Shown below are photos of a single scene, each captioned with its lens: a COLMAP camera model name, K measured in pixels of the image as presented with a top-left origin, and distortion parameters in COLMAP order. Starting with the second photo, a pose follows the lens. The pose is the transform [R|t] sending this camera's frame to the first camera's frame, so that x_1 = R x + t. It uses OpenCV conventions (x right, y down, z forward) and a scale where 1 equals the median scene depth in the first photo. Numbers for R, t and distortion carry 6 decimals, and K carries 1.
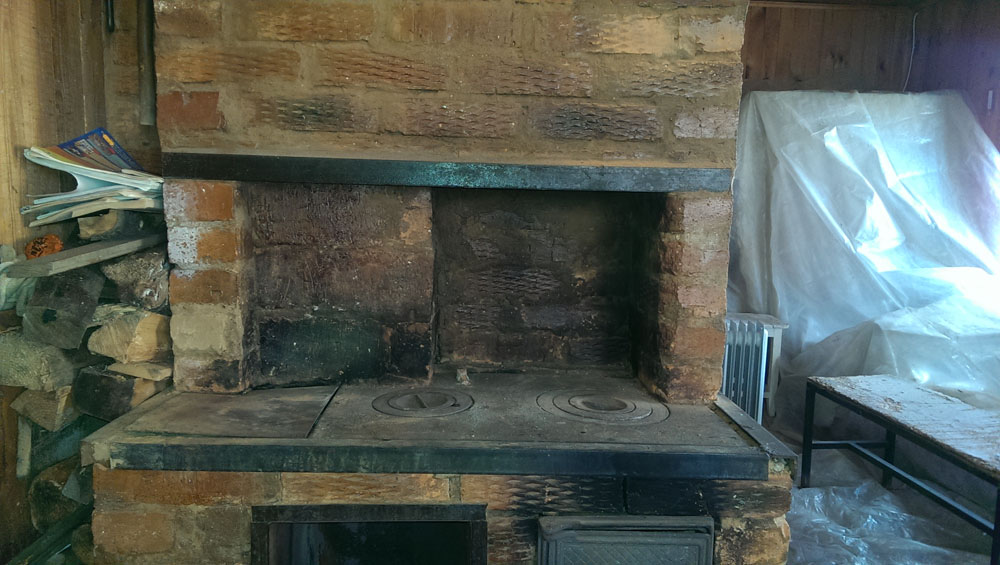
lens RADIAL K [[712.1, 0, 501.0], [0, 712.1, 278.7], [0, 0, 1]] dist [0.091467, -0.128304]
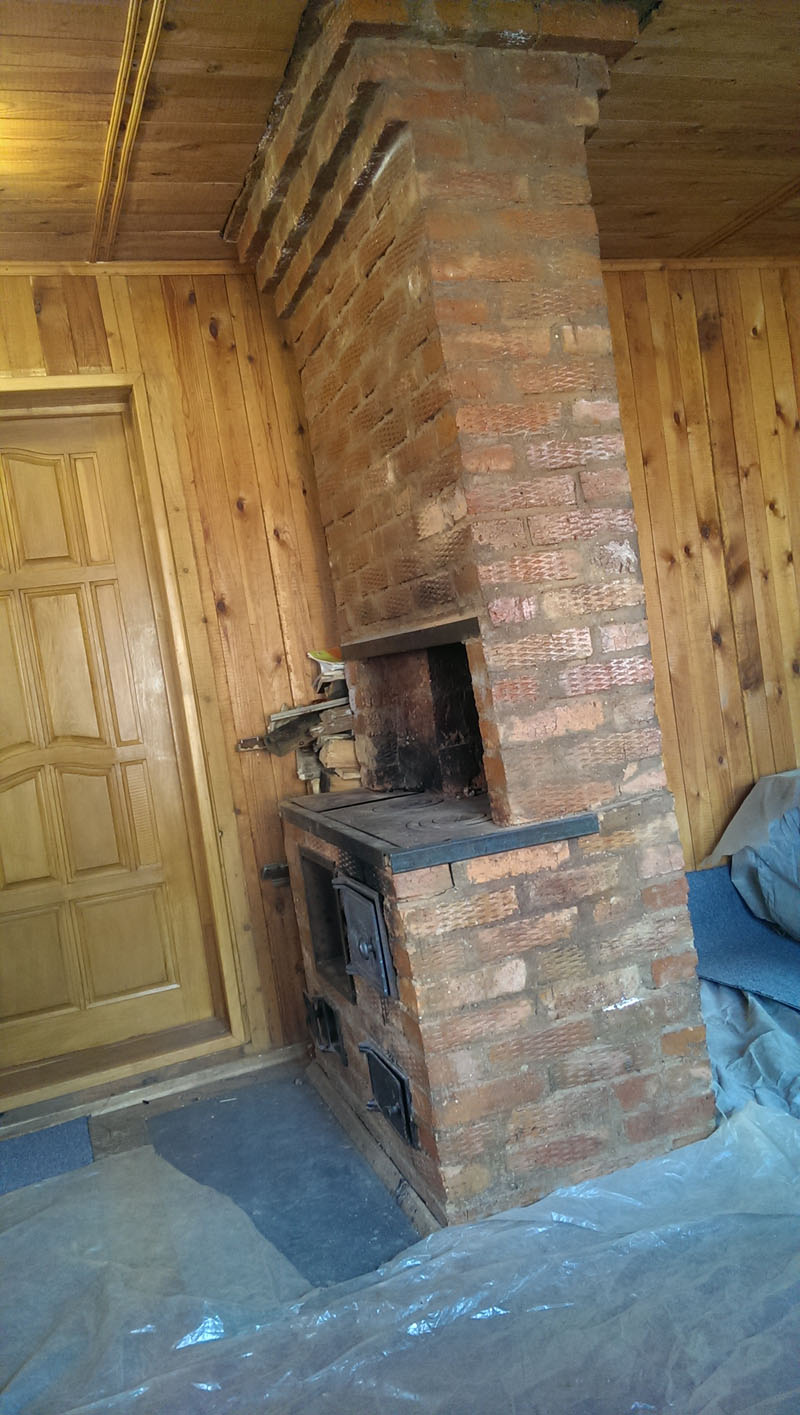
lens RADIAL K [[1003.3, 0, 397.4], [0, 1003.3, 711.0], [0, 0, 1]] dist [0.089034, -0.116816]
pose [[0.280289, -0.019553, -0.959716, 1.916439], [0.037377, 0.999257, -0.009442, 0.005710], [0.959188, -0.033225, 0.280812, 0.463953]]
